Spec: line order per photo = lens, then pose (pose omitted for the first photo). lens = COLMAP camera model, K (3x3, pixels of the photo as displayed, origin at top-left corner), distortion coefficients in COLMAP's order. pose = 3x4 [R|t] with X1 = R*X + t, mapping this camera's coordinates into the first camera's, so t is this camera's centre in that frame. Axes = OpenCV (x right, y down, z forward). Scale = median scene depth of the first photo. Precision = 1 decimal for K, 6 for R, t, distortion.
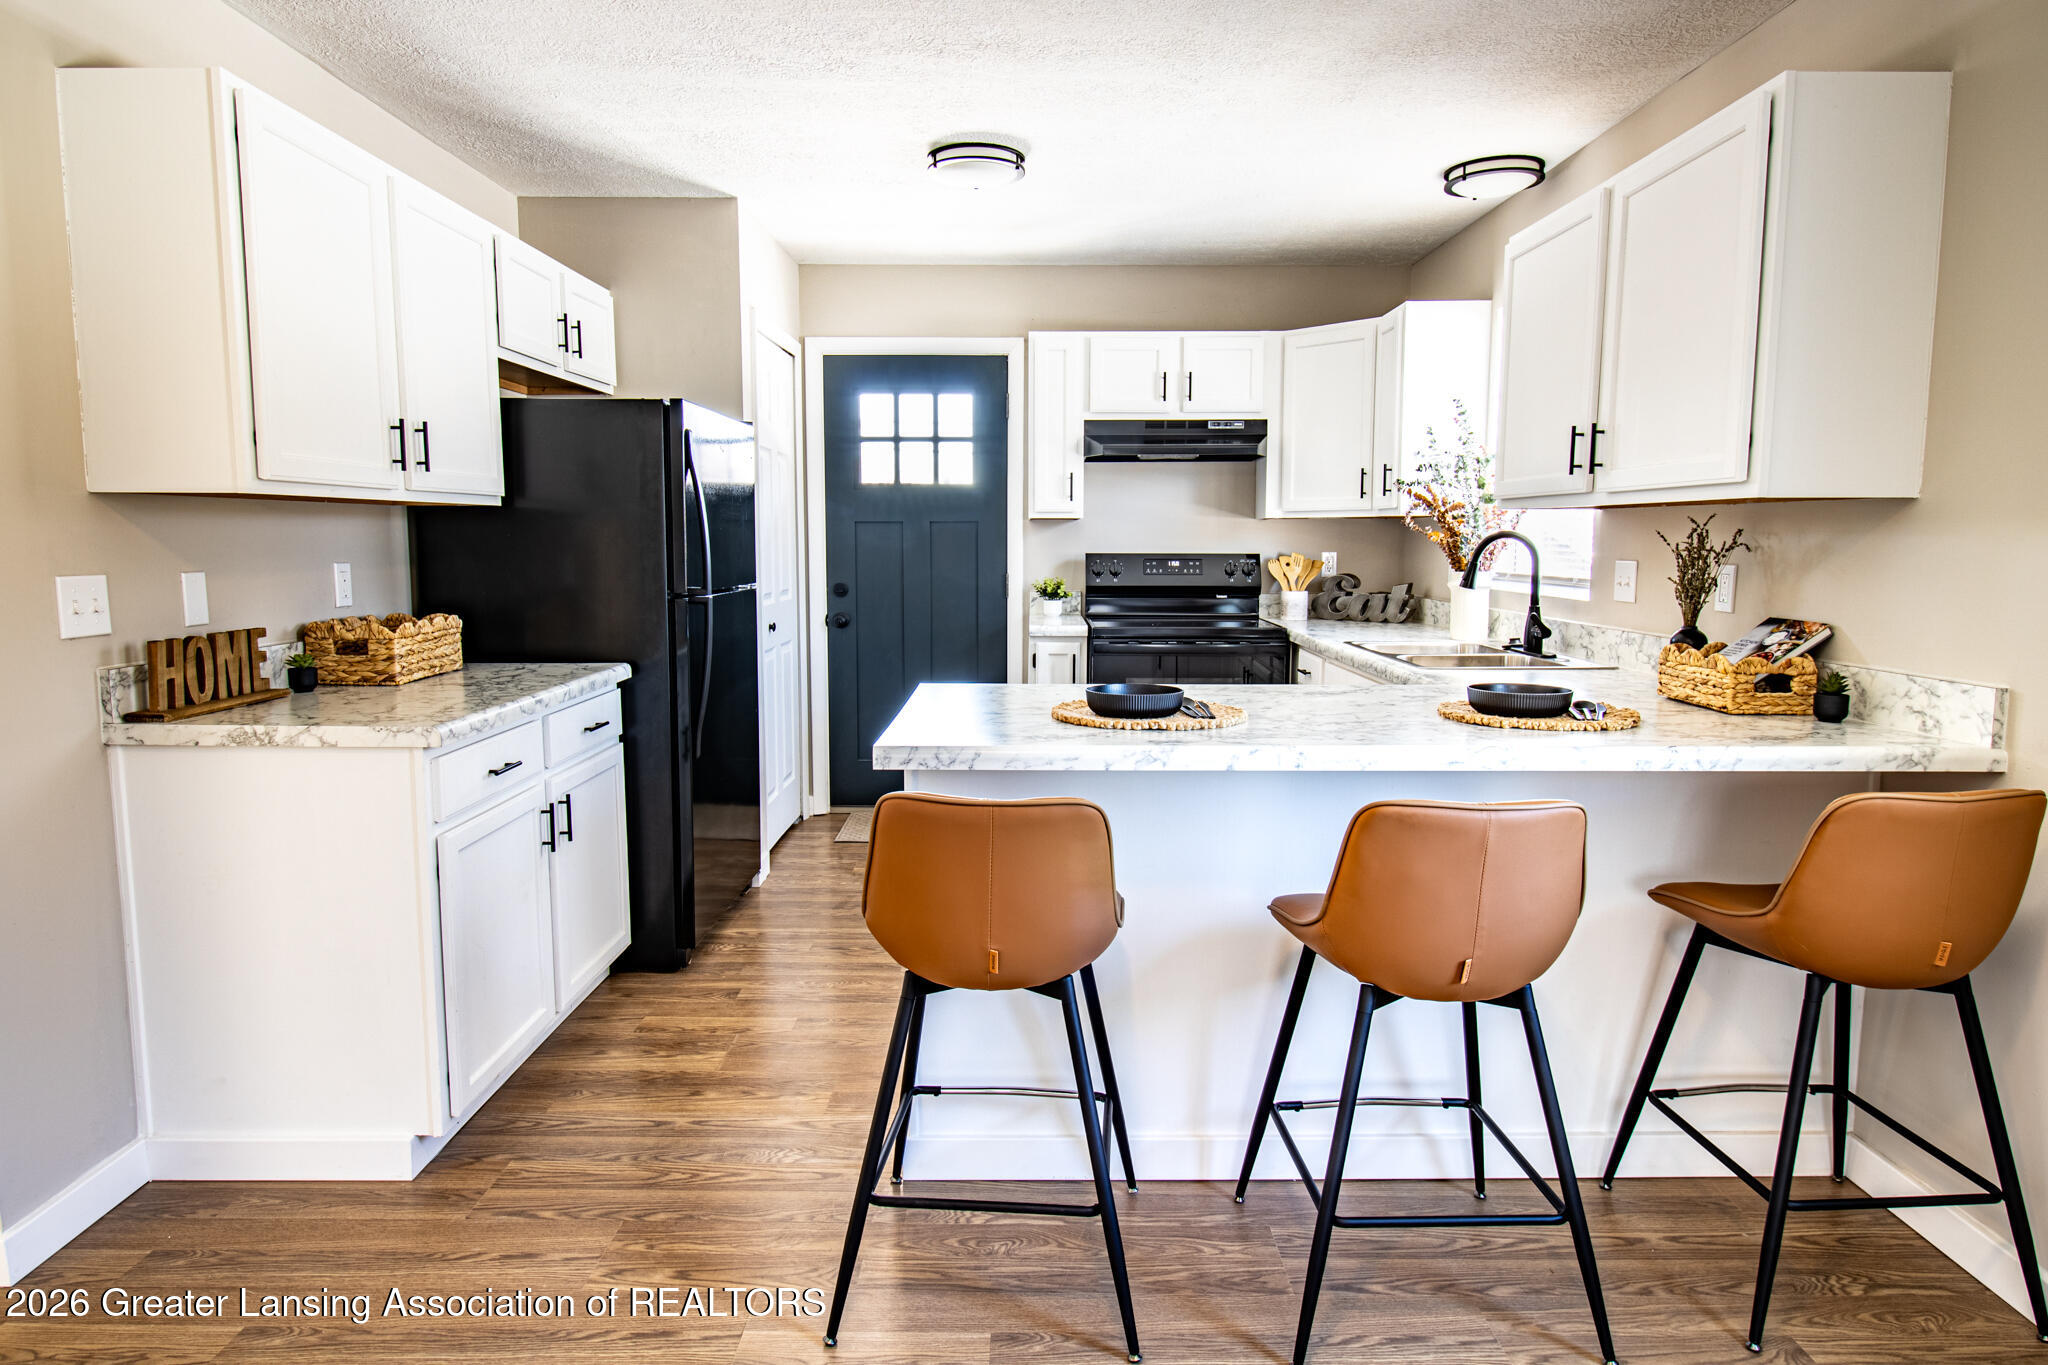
lens RADIAL K [[1261.9, 0, 1024.0], [0, 1261.9, 682.5], [0, 0, 1]] dist [-0.002111, -0.000654]
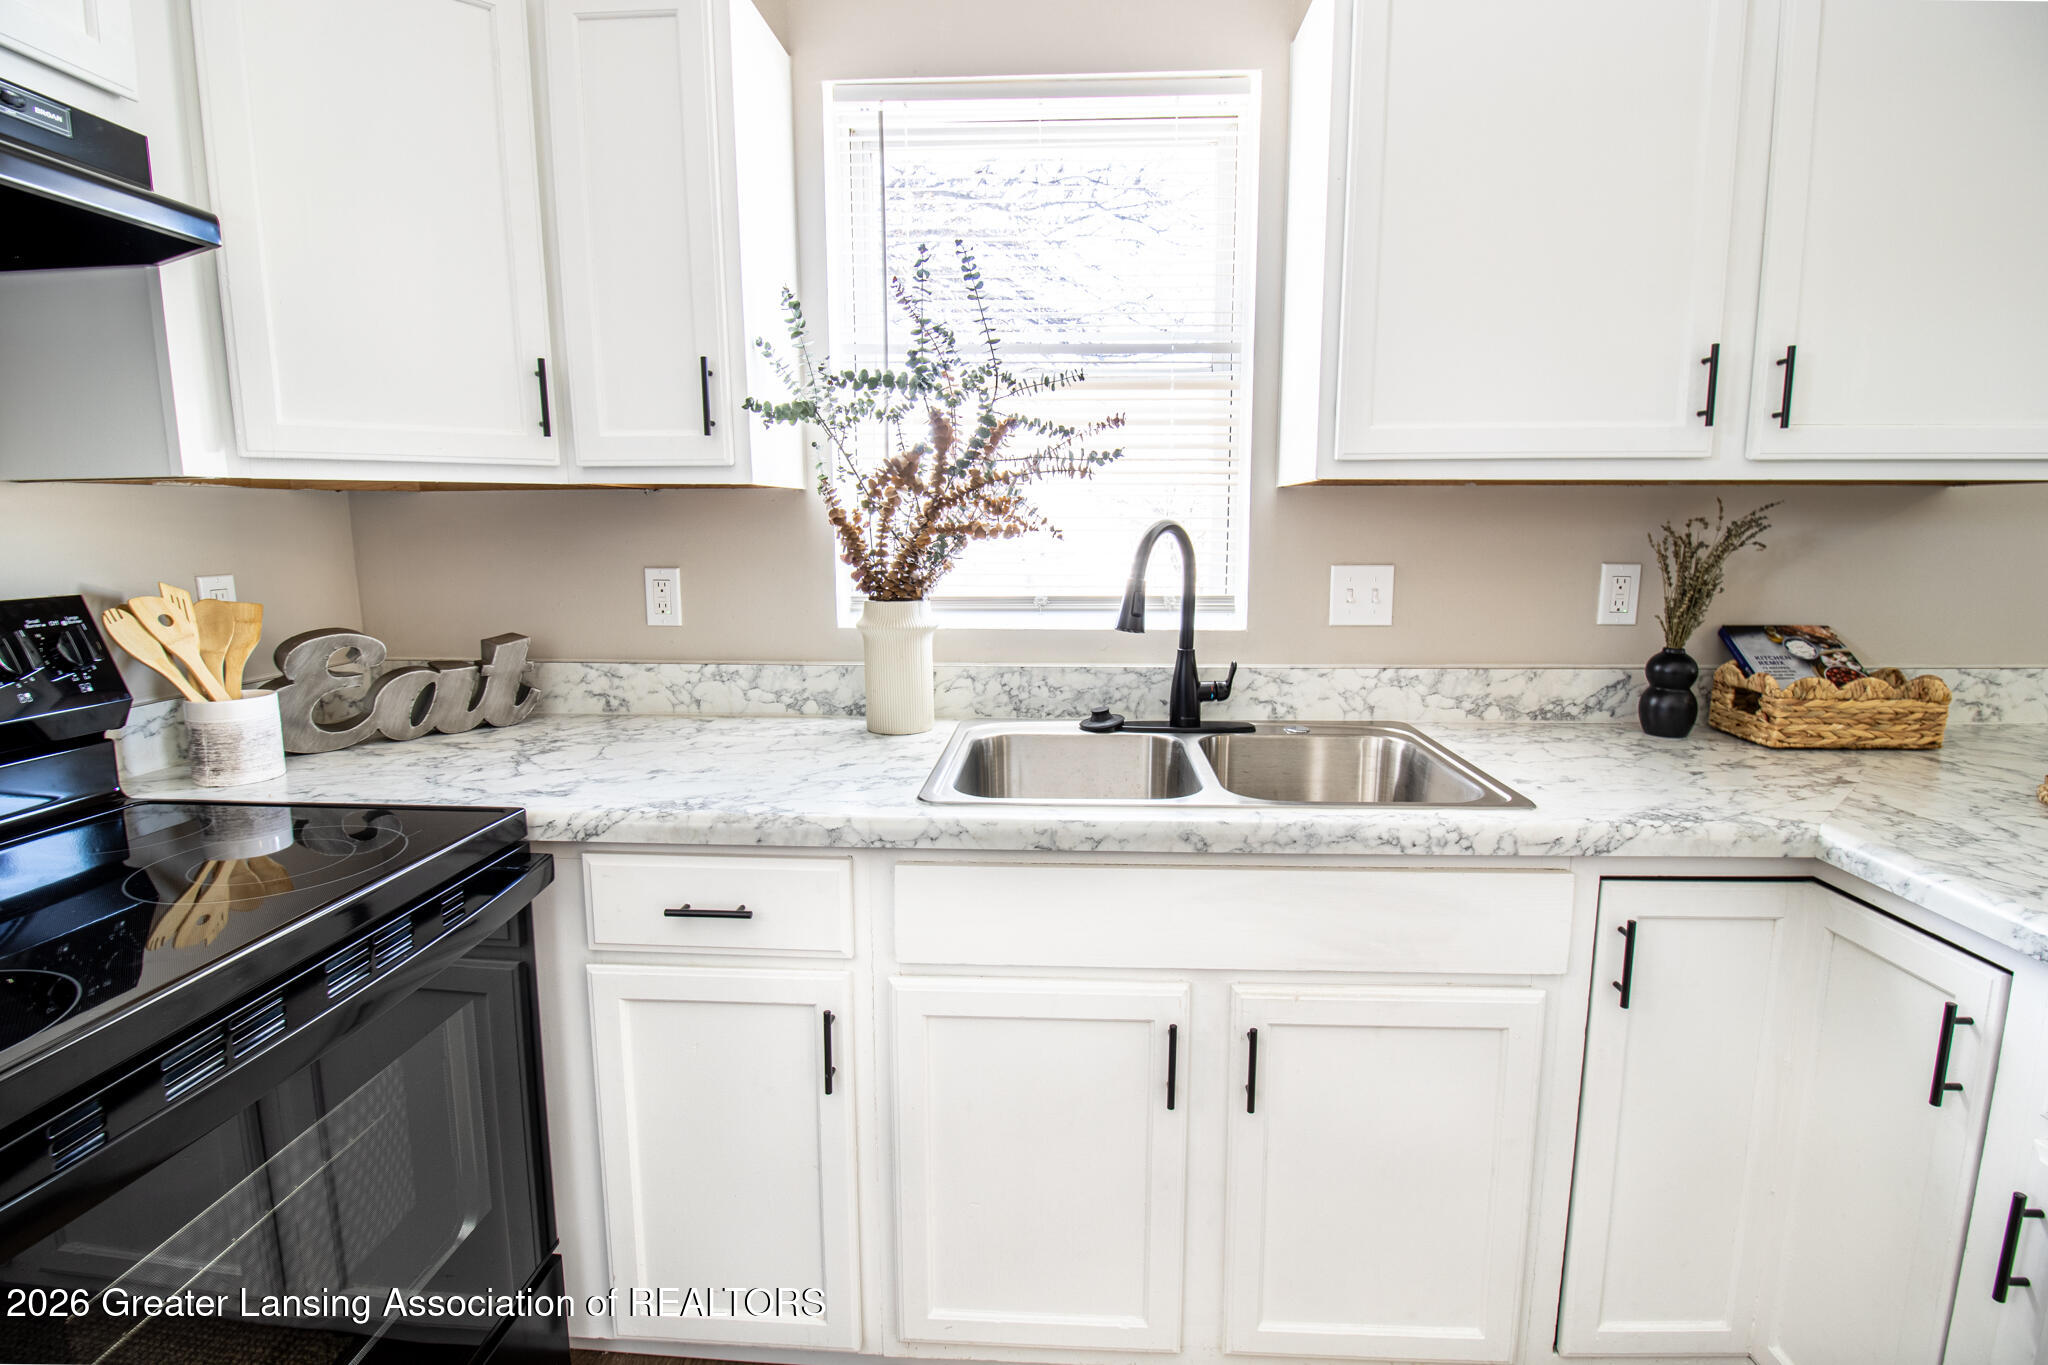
lens RADIAL K [[962.6, 0, 1025.5], [0, 962.6, 666.3], [0, 0, 1]] dist [0.001097, -0.014060]
pose [[0.043448, -0.158784, 0.986357, -0.040901], [0.117789, 0.981217, 0.152768, -0.130571], [-0.992088, 0.109544, 0.061335, 1.056216]]
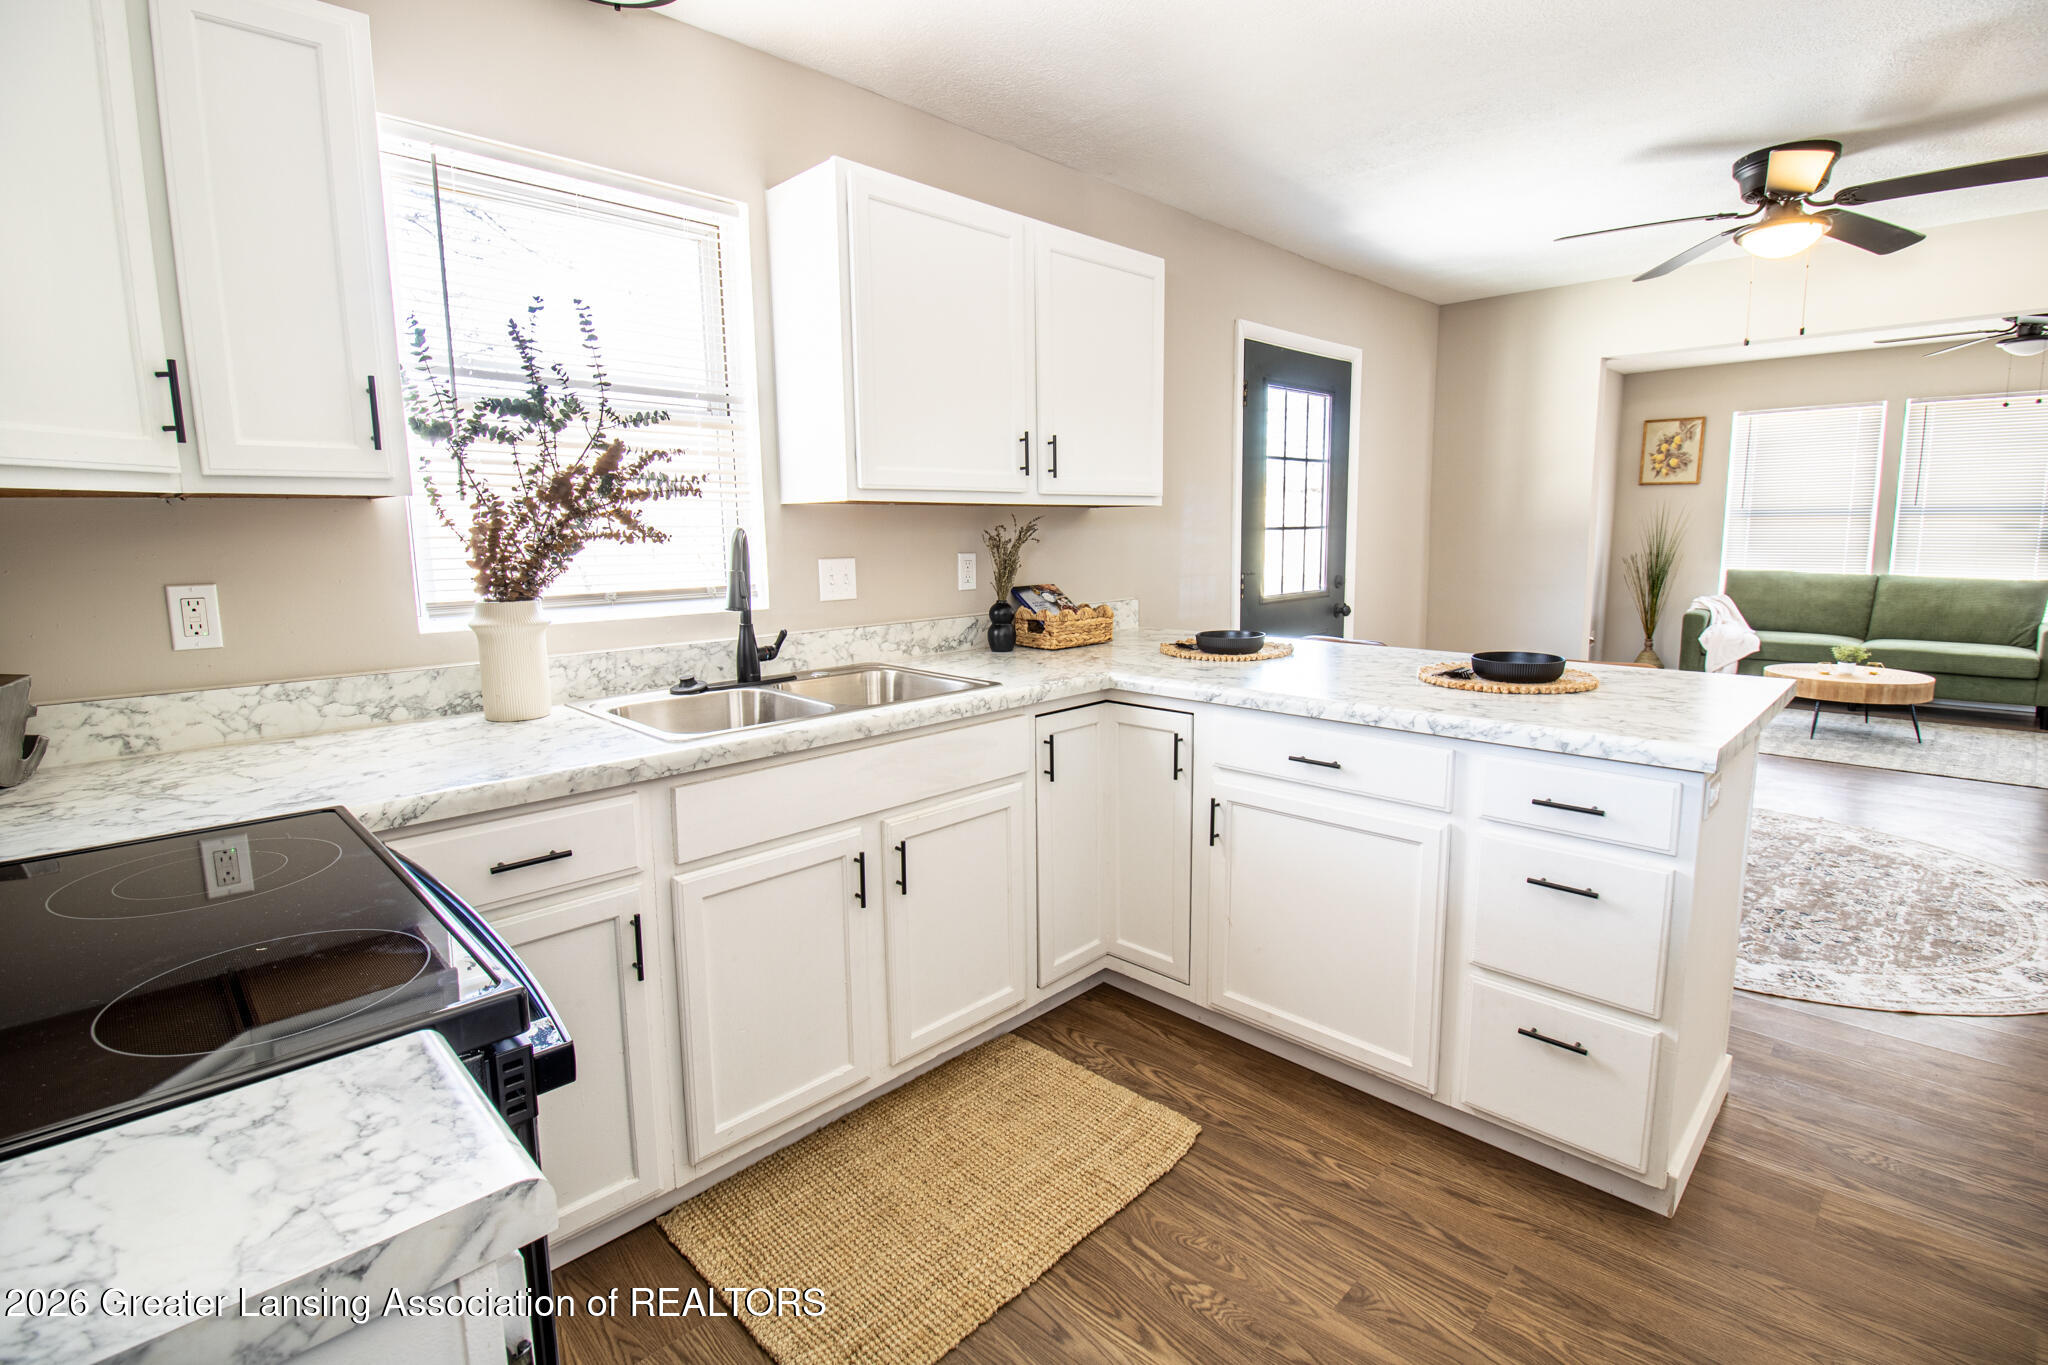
lens RADIAL K [[962.6, 0, 1025.5], [0, 962.6, 666.3], [0, 0, 1]] dist [0.001097, -0.014060]
pose [[-0.713804, -0.104748, 0.692468, -0.141198], [0.082066, 0.969430, 0.231239, -0.161204], [-0.695520, 0.221887, -0.683387, 1.312215]]
